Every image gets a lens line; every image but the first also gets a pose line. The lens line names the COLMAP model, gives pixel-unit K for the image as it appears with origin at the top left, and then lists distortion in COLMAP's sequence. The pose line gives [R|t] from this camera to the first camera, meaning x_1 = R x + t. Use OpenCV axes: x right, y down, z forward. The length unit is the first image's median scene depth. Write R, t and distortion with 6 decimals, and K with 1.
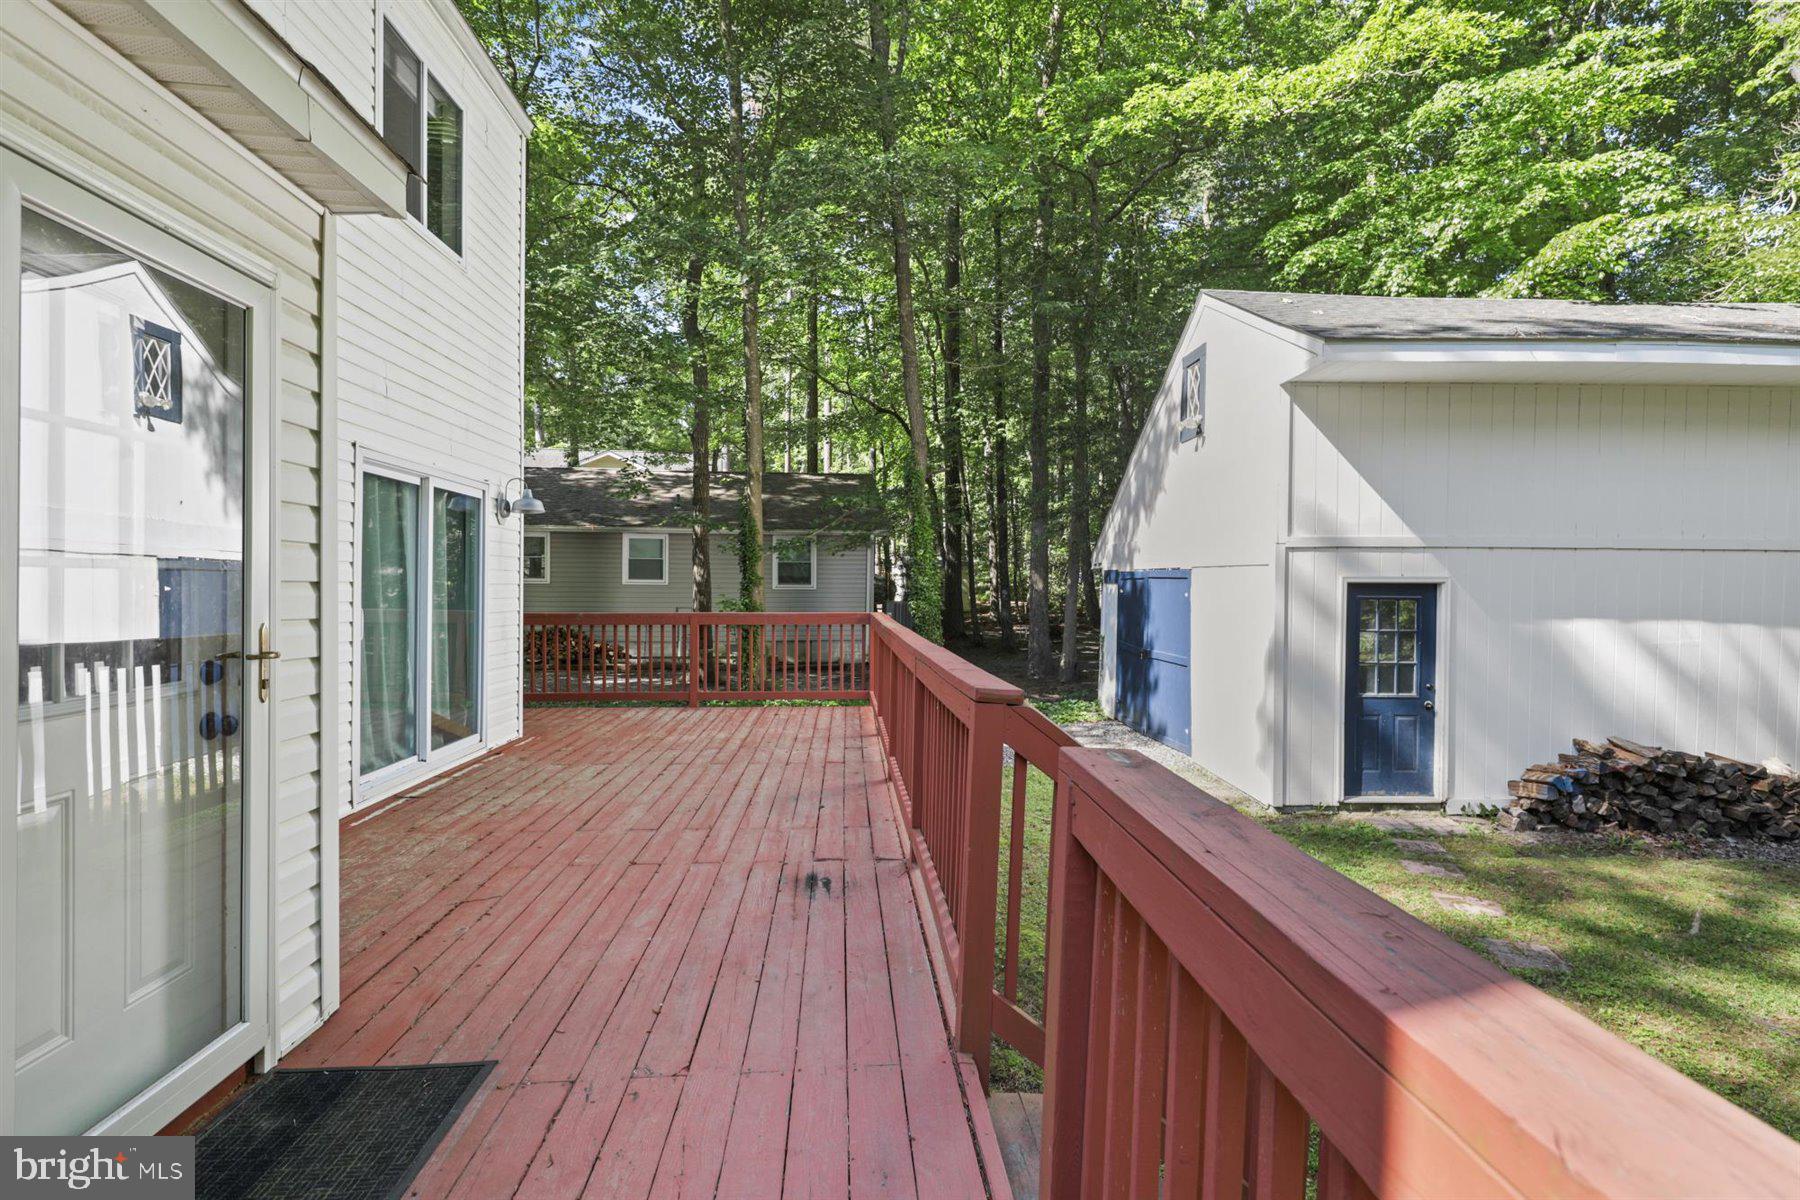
lens RADIAL K [[800.2, 0, 908.8], [0, 800.2, 602.9], [0, 0, 1]] dist [0.001705, 0.000311]
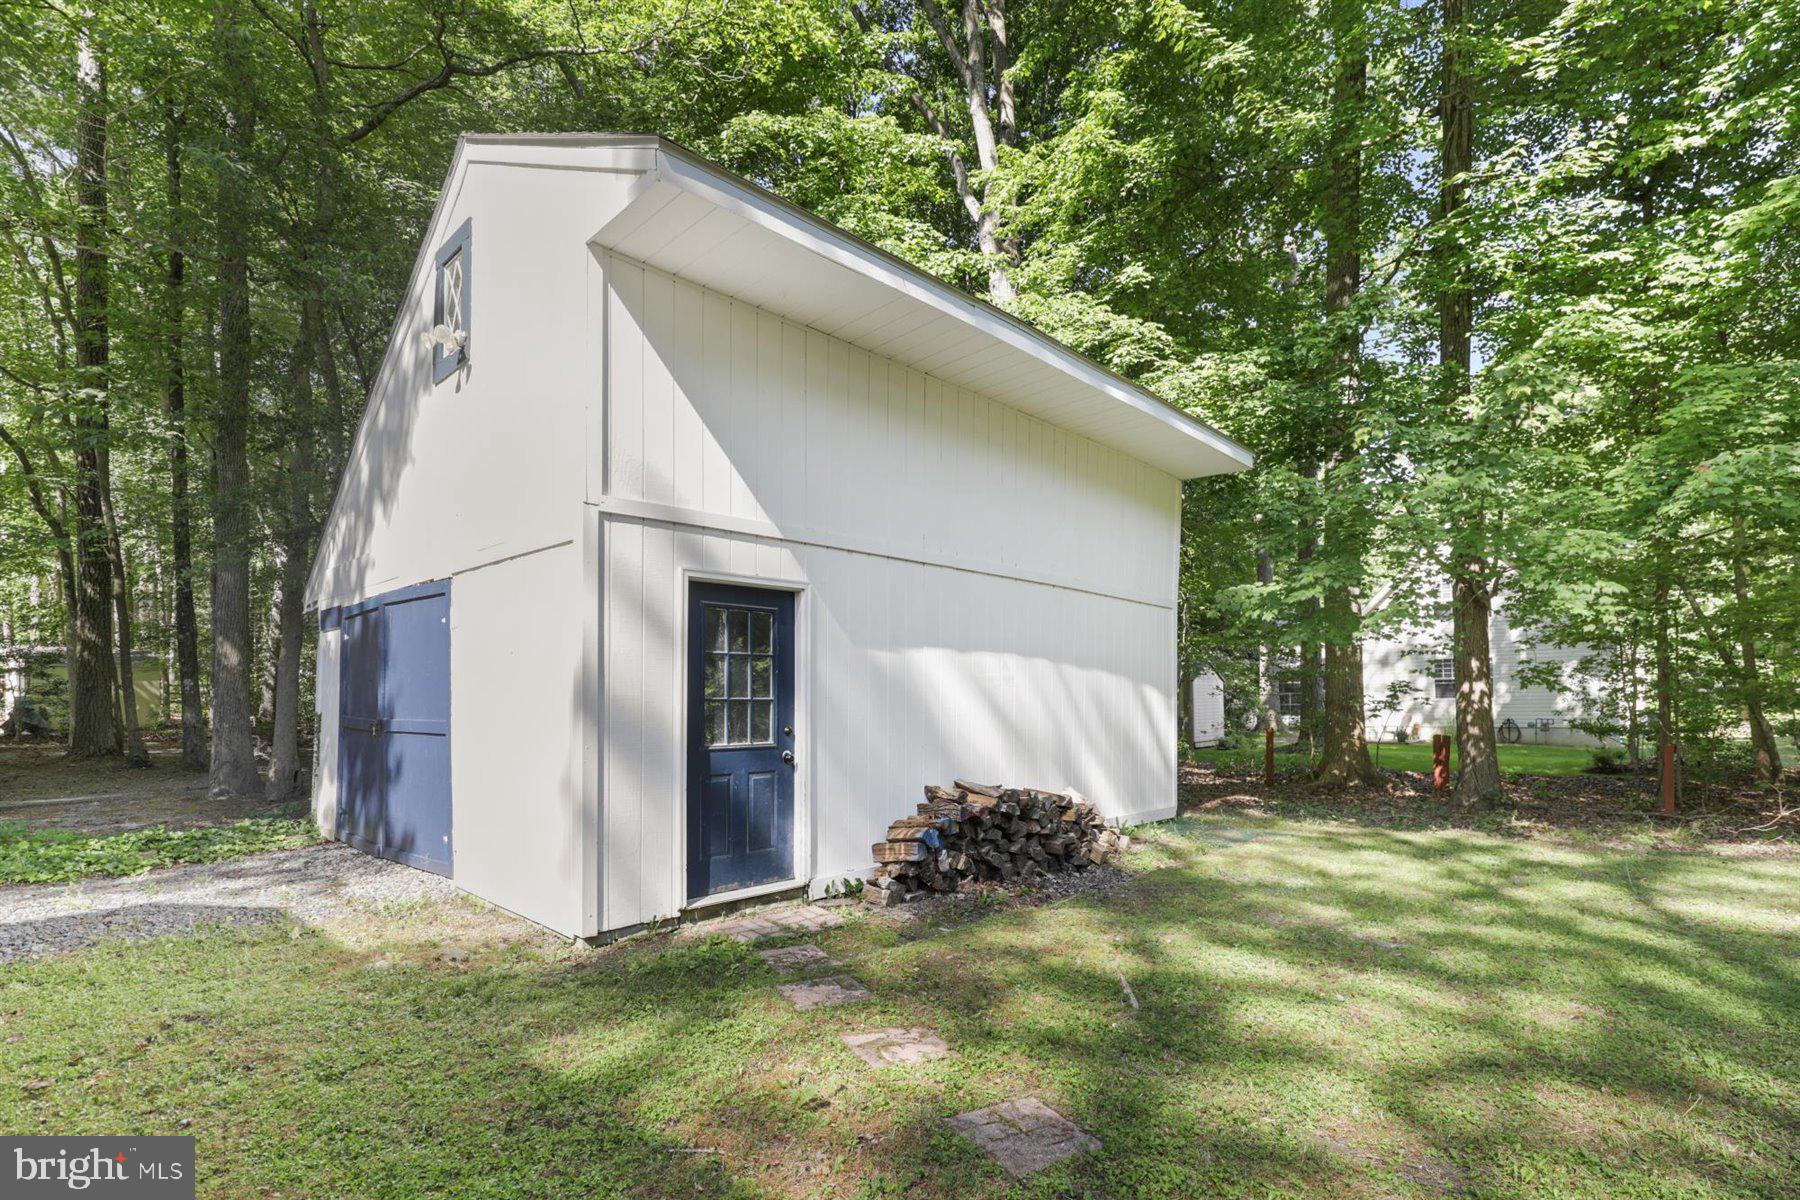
lens RADIAL K [[888.6, 0, 911.4], [0, 888.6, 682.1], [0, 0, 1]] dist [0.025204, 0.000160]
pose [[0.708878, 0.002216, 0.705327, 0.156554], [0.014099, 0.999751, -0.017310, 0.077171], [-0.705190, 0.022215, 0.708670, 0.346336]]
